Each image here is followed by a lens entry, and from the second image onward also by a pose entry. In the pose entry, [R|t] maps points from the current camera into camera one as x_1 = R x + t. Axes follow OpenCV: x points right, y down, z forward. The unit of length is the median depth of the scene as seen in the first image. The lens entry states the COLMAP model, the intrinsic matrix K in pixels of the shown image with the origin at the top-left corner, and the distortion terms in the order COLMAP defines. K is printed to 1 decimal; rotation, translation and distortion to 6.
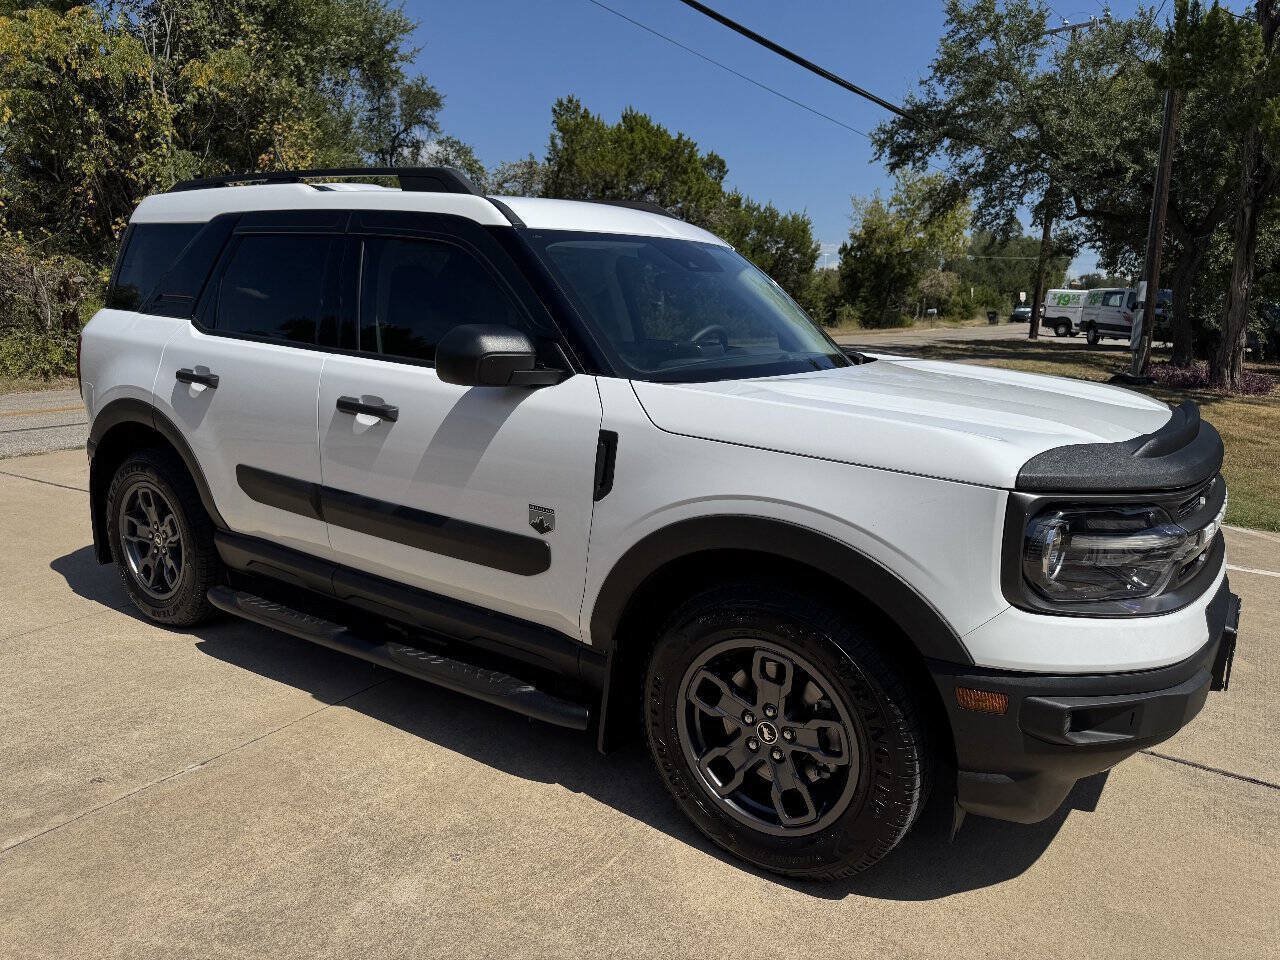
lens RADIAL K [[912.0, 0, 641.9], [0, 912.0, 480.1], [0, 0, 1]] dist [0.035803, -0.038139]
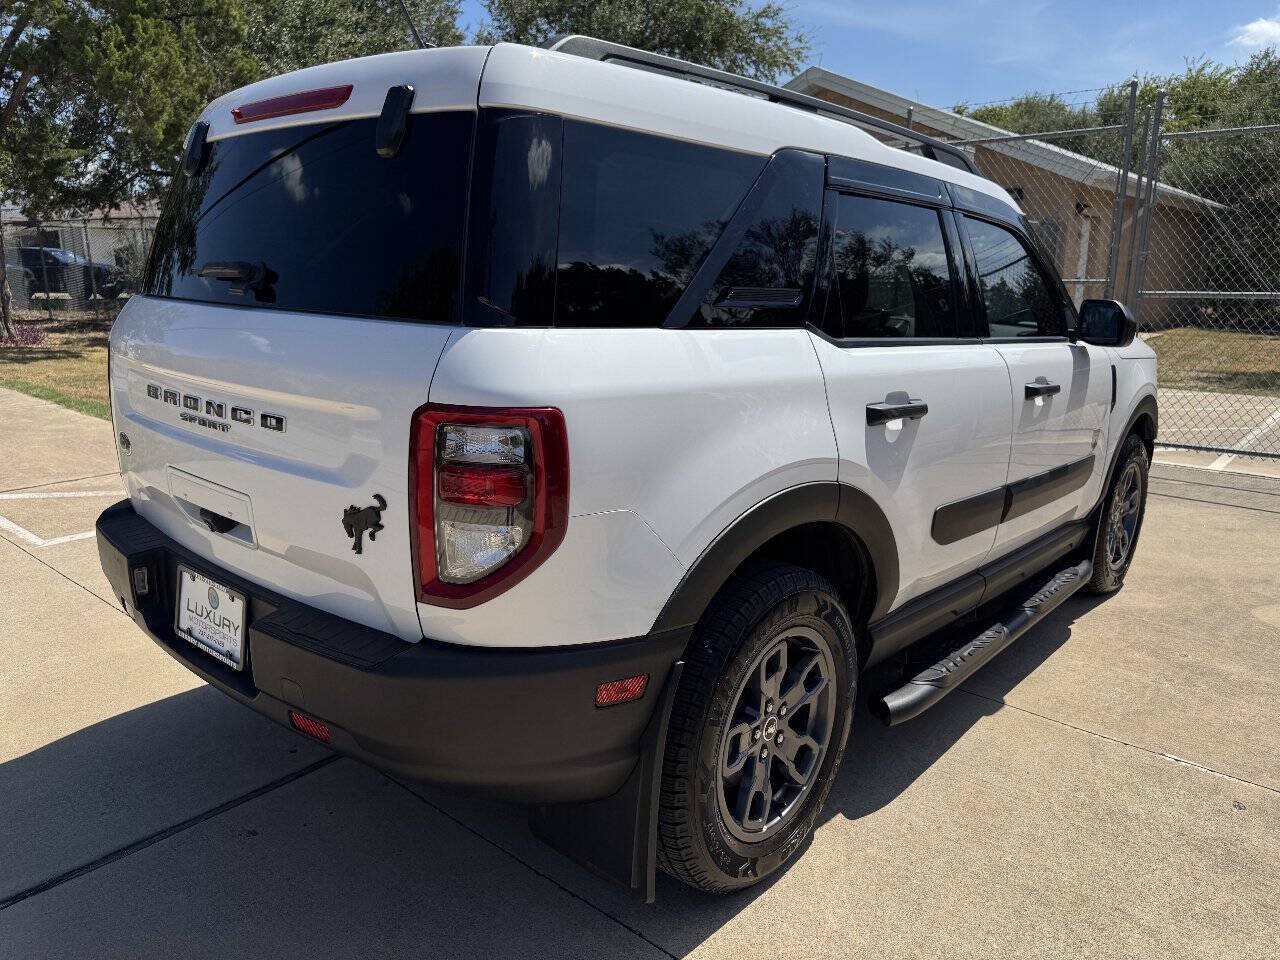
lens RADIAL K [[912.0, 0, 642.8], [0, 912.0, 487.3], [0, 0, 1]] dist [0.035803, -0.038139]
pose [[0.126196, -0.247912, 0.960528, -1.058652], [0.179740, 0.957957, 0.223634, -0.219348], [-0.975586, 0.144424, 0.165450, 0.984934]]
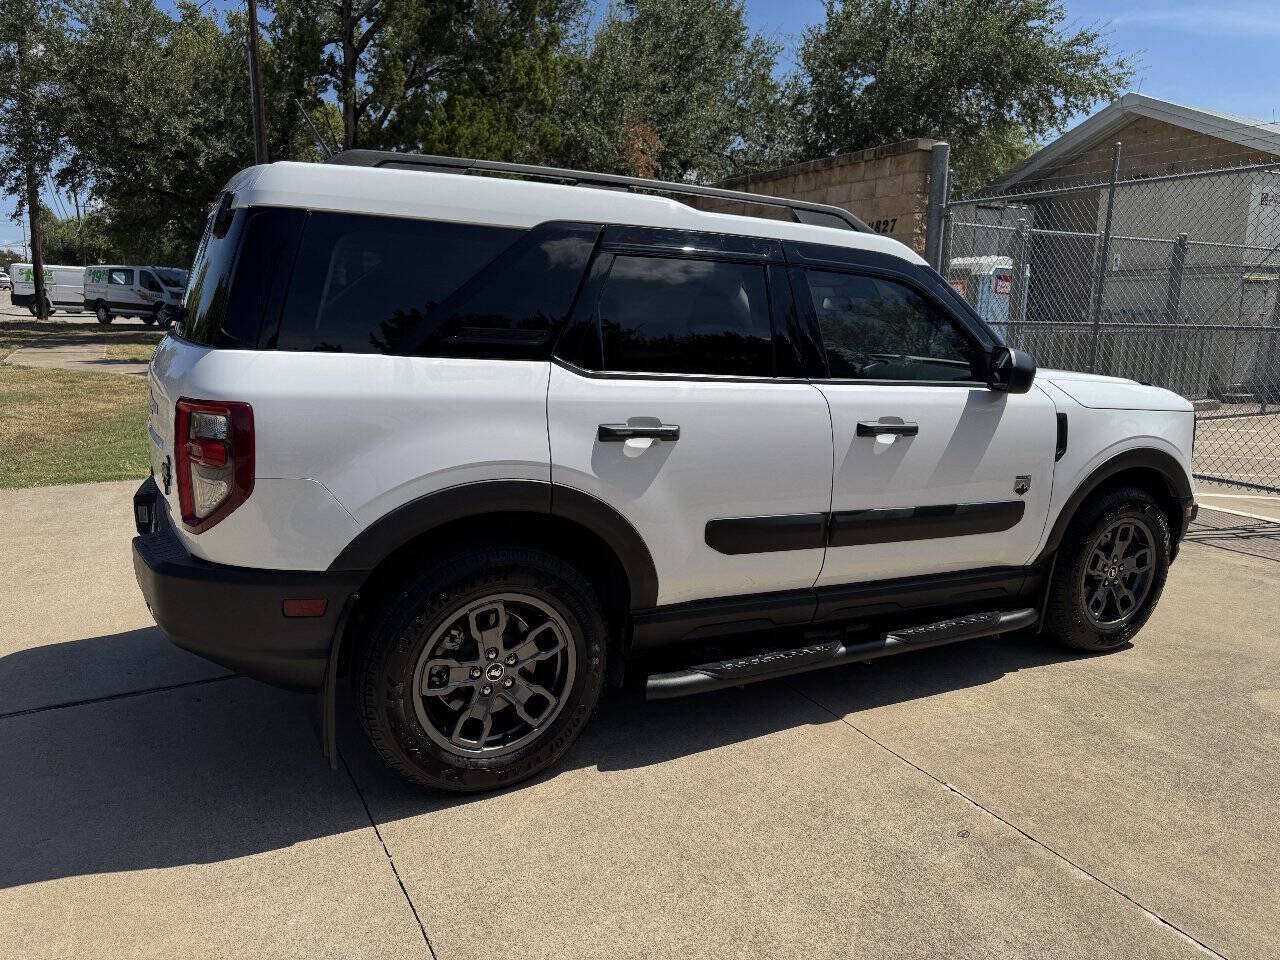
lens RADIAL K [[912.0, 0, 641.7], [0, 912.0, 483.8], [0, 0, 1]] dist [0.035803, -0.038139]
pose [[0.466126, -0.183779, 0.865420, -1.082834], [0.155945, 0.979938, 0.124104, -0.151729], [-0.870866, 0.077110, 0.485435, 0.560278]]
